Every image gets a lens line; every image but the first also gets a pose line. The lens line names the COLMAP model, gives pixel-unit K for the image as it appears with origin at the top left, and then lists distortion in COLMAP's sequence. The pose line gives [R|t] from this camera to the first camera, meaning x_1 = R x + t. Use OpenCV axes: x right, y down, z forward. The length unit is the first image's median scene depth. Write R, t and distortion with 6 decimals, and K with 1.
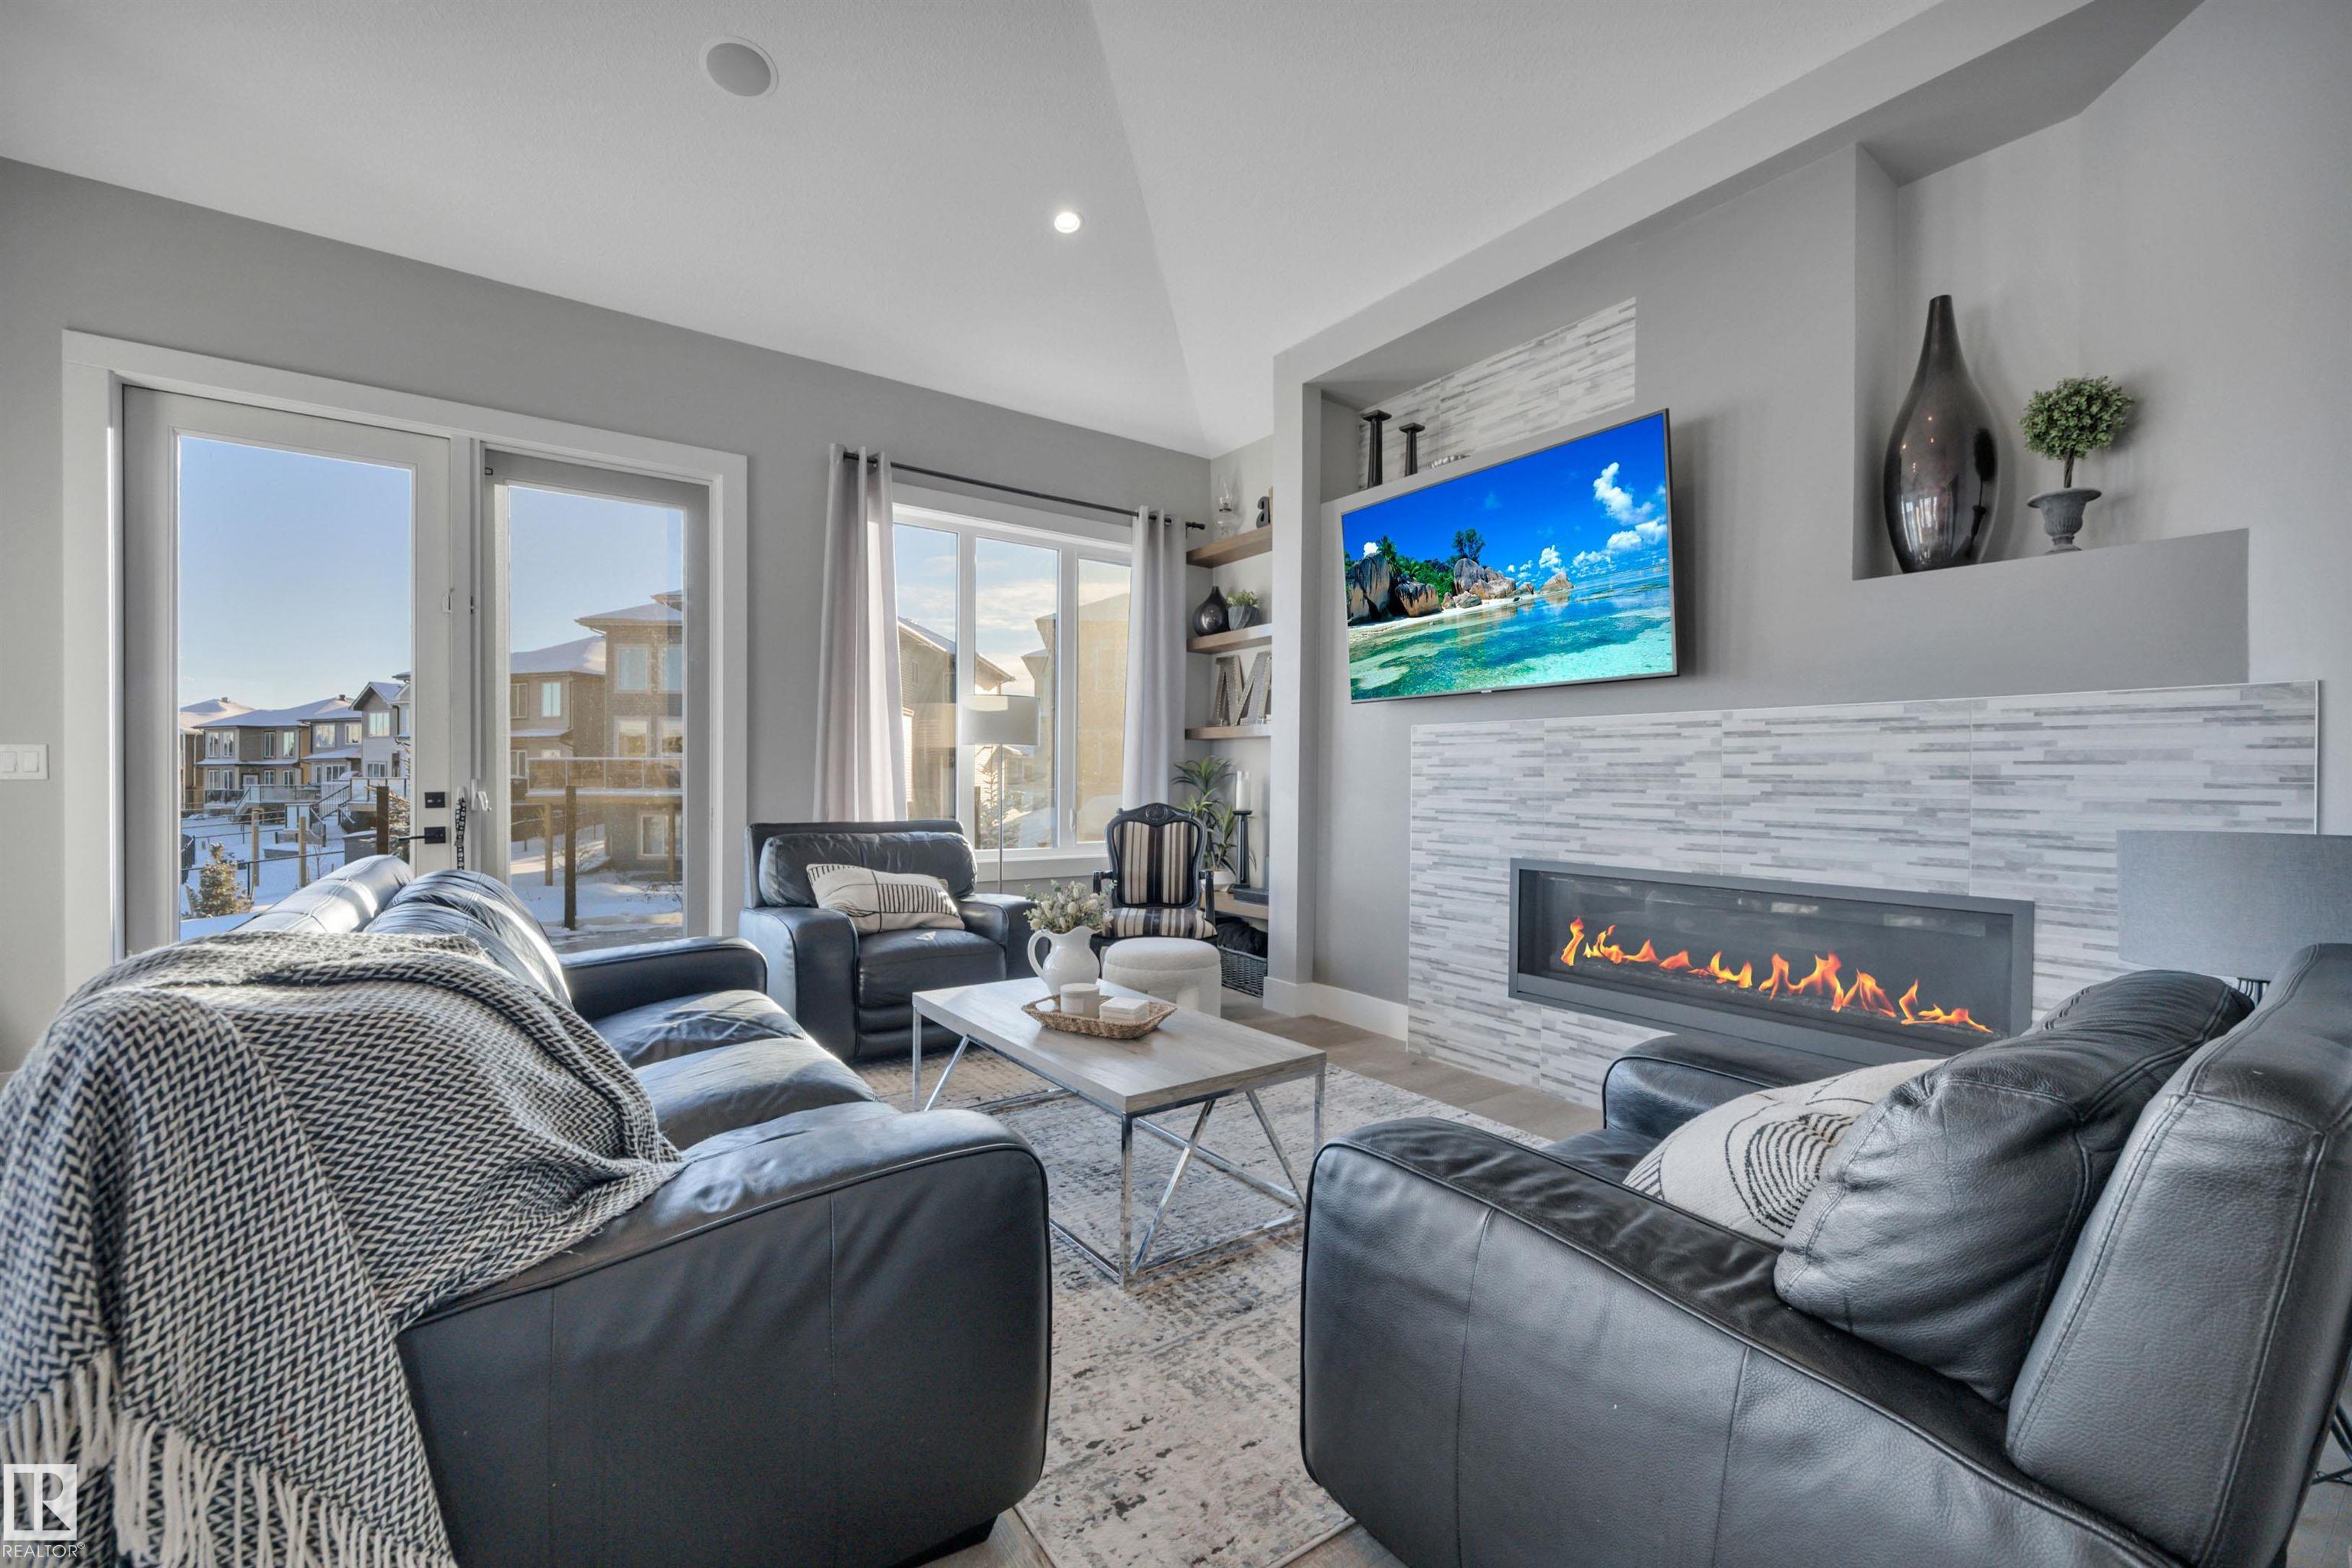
lens RADIAL K [[963.7, 0, 1159.8], [0, 963.7, 787.5], [0, 0, 1]] dist [0.019034, -0.005785]
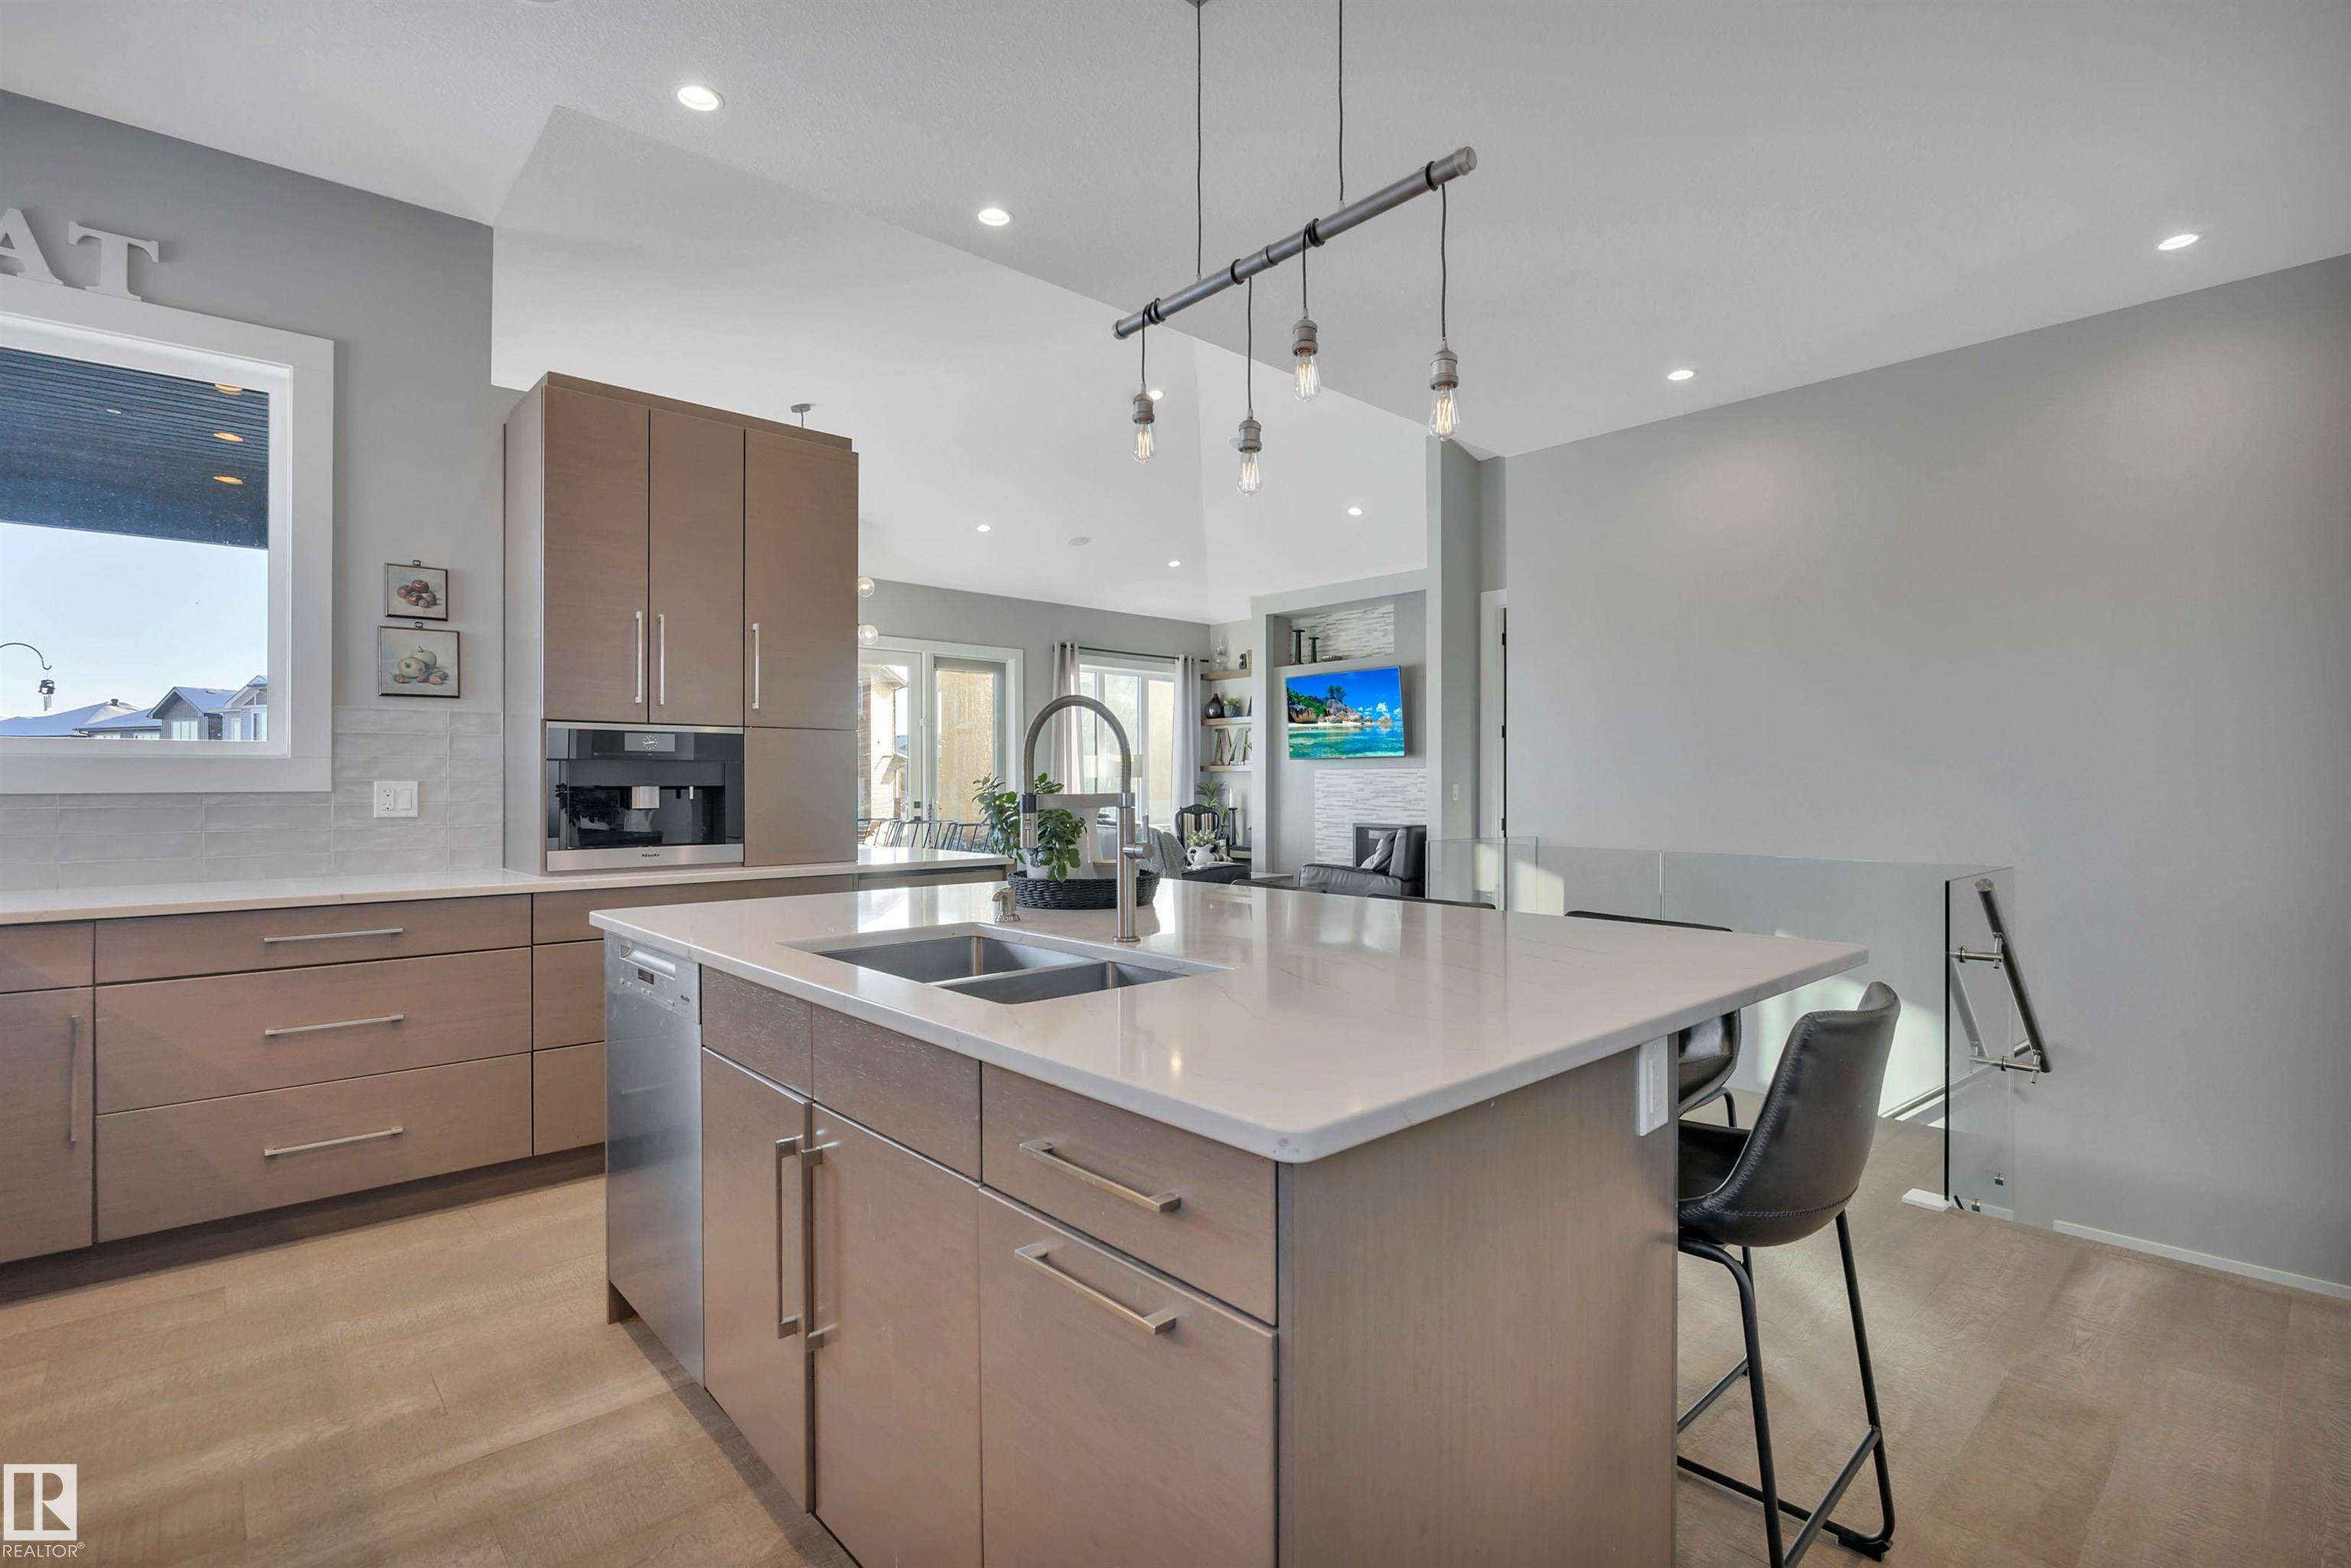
lens RADIAL K [[1096.5, 0, 1168.4], [0, 1096.5, 777.8], [0, 0, 1]] dist [-0.011092, 0.000414]
pose [[0.992391, -0.003519, 0.123078, -0.473500], [0.005960, 0.999793, -0.019469, 0.006988], [-0.122984, 0.020054, 0.992206, -1.797329]]
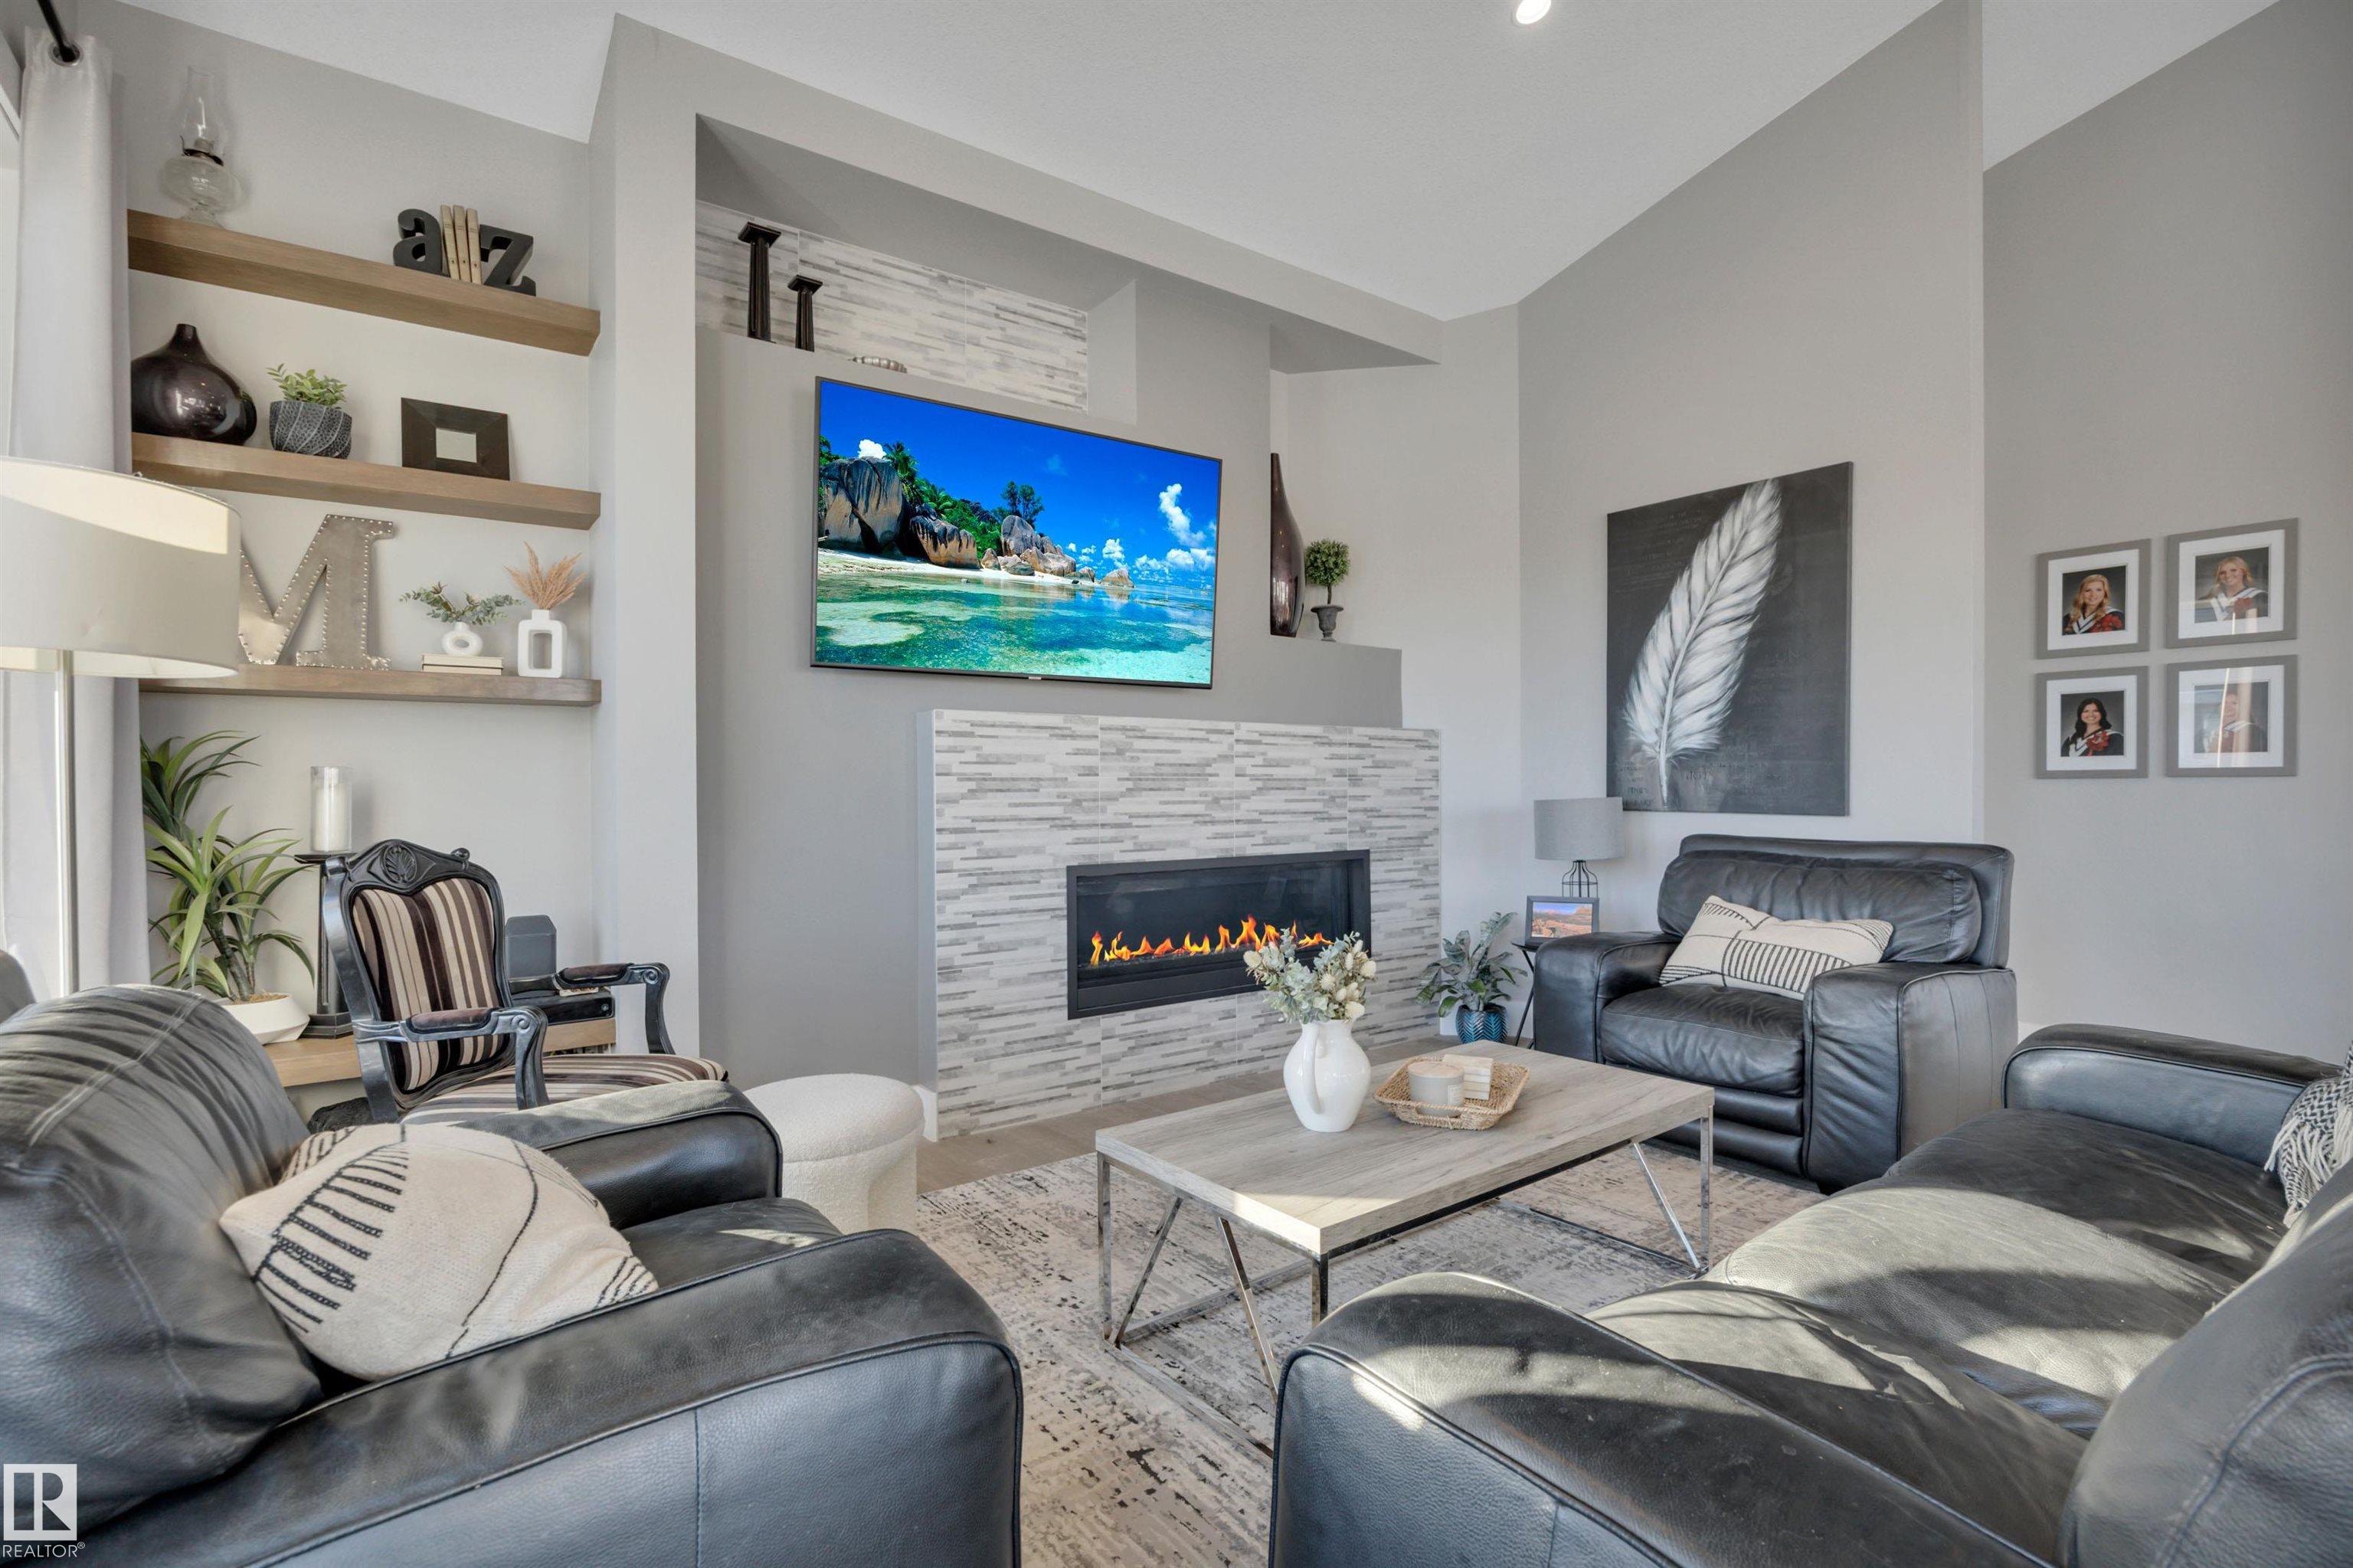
lens RADIAL K [[1051.8, 0, 1181.3], [0, 1051.8, 777.5], [0, 0, 1]] dist [-0.038764, -0.000011]
pose [[-0.015154, -0.005786, 0.999868, -0.601898], [0.009677, 0.999936, 0.005933, -0.014293], [-0.999838, 0.009766, -0.015097, 0.881254]]
